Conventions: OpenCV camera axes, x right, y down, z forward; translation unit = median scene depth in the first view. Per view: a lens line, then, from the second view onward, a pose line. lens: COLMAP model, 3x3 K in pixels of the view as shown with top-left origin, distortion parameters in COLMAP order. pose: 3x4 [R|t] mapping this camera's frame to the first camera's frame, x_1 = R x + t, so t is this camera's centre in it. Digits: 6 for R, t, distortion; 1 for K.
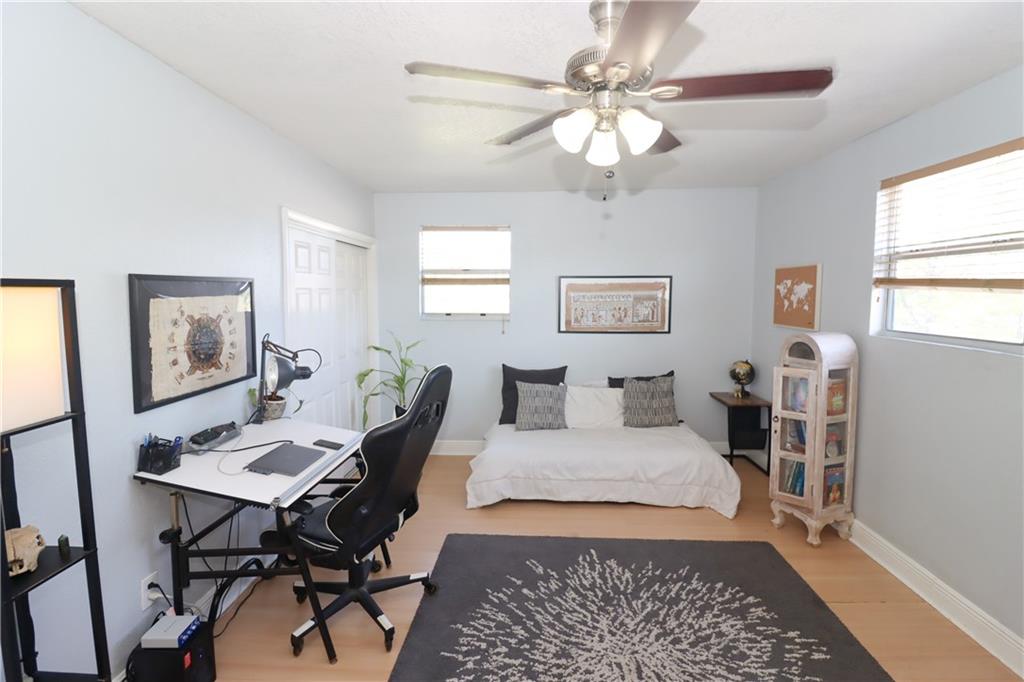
lens RADIAL K [[493.0, 0, 516.9], [0, 493.0, 335.2], [0, 0, 1]] dist [-0.011155, -0.007401]
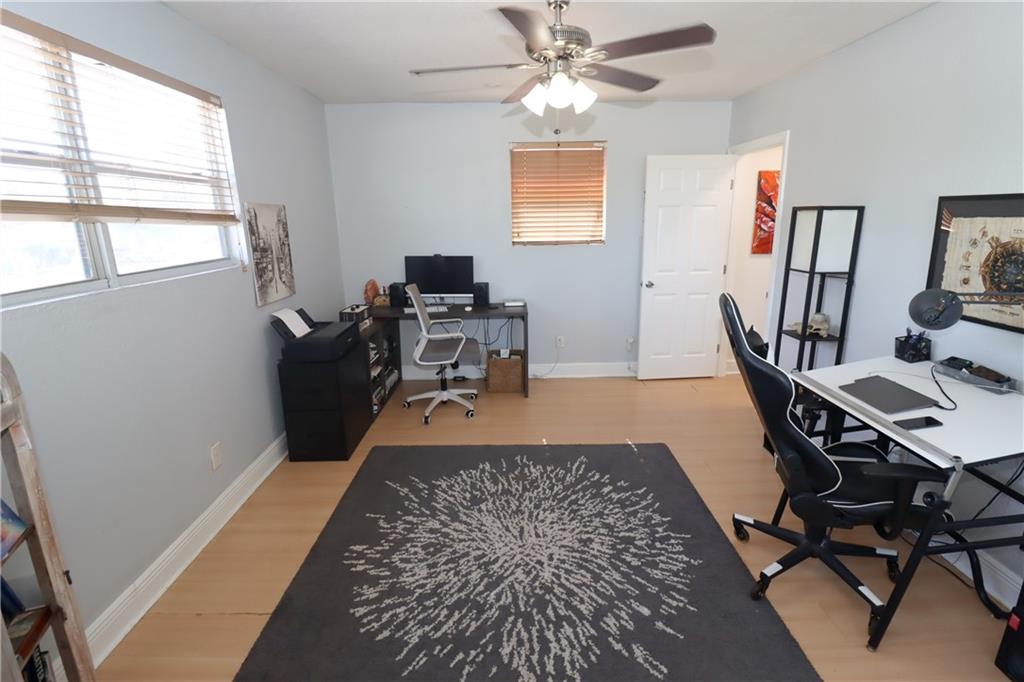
lens RADIAL K [[493.0, 0, 513.6], [0, 493.0, 325.0], [0, 0, 1]] dist [-0.011155, -0.007401]
pose [[-0.998241, 0.025740, -0.053408, 0.280745], [0.008371, 0.953008, 0.302830, -0.157703], [0.058693, 0.301850, -0.951547, 1.755684]]
